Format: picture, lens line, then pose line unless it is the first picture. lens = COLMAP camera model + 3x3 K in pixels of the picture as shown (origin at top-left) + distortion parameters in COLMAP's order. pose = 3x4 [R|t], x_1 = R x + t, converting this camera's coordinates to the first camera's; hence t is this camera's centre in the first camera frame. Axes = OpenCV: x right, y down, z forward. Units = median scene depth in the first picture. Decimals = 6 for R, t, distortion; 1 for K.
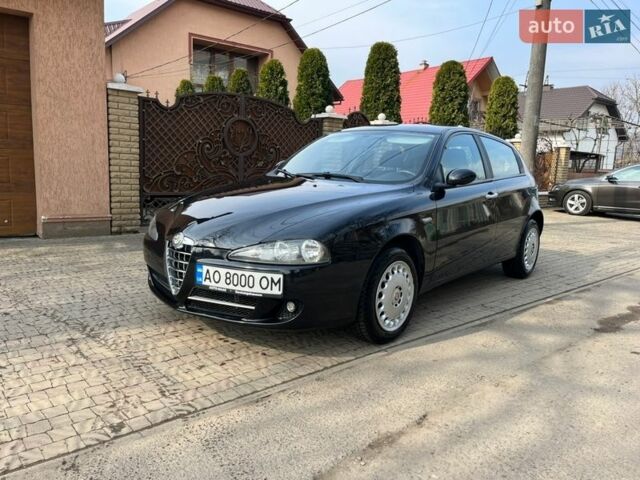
lens RADIAL K [[482.1, 0, 313.8], [0, 482.1, 238.7], [0, 0, 1]] dist [0.059328, -0.073422]
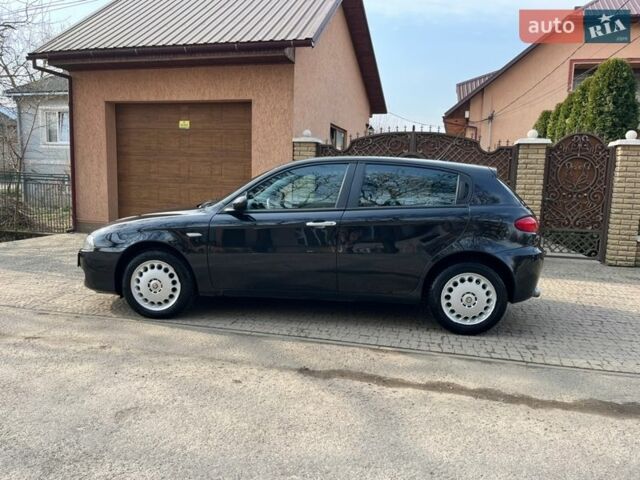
lens RADIAL K [[482.1, 0, 313.8], [0, 482.1, 238.7], [0, 0, 1]] dist [0.059328, -0.073422]
pose [[0.585268, 0.071167, -0.807710, 0.747120], [-0.128464, 0.991698, -0.005707, -0.031360], [0.800598, 0.107102, 0.589552, 0.254729]]
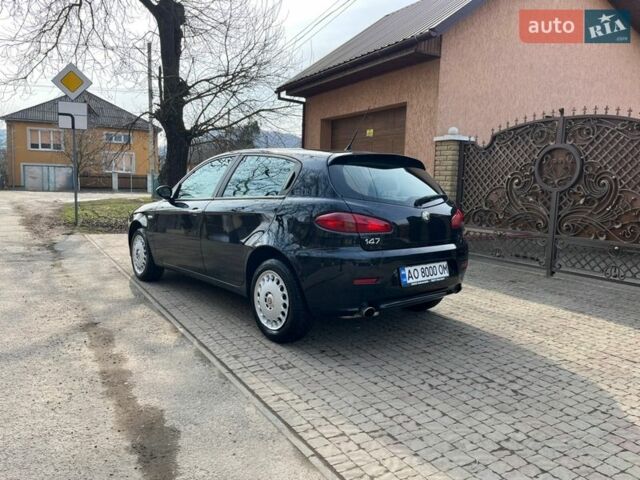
lens RADIAL K [[480.3, 0, 320.0], [0, 480.3, 240.0], [0, 0, 1]] dist [0.028708, -0.004210]
pose [[-0.156086, 0.069425, -0.985301, 0.901595], [-0.188085, 0.977186, 0.098649, -0.118955], [0.969671, 0.200718, -0.139467, 0.922357]]
